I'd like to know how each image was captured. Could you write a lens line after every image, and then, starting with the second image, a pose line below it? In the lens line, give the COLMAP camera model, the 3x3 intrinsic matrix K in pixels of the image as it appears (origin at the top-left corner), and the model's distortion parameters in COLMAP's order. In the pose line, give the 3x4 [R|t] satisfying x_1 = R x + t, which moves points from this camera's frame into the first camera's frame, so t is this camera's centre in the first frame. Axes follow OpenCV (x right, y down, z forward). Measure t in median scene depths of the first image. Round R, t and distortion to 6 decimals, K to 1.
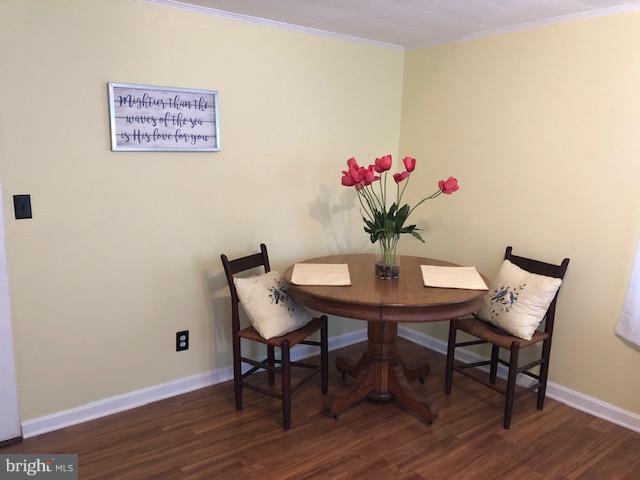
lens RADIAL K [[524.9, 0, 321.8], [0, 524.9, 244.8], [0, 0, 1]] dist [0.019216, 0.005939]
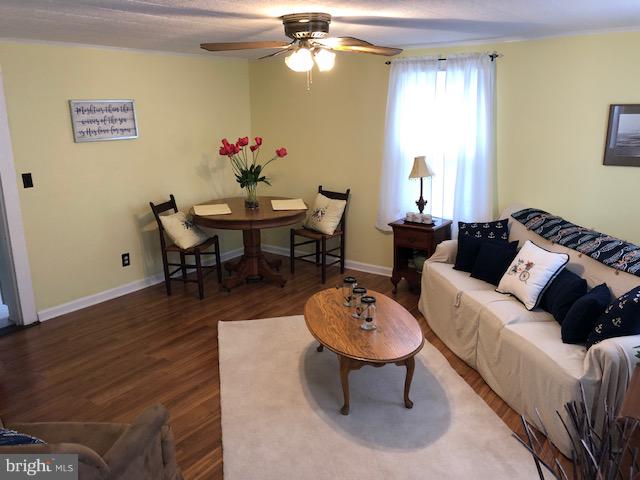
lens RADIAL K [[524.9, 0, 321.9], [0, 524.9, 237.7], [0, 0, 1]] dist [0.019216, 0.005939]
pose [[0.960541, -0.097137, 0.260625, -0.111892], [0.079698, 0.993865, 0.076691, 0.044873], [-0.266475, -0.052894, 0.962389, -0.717728]]
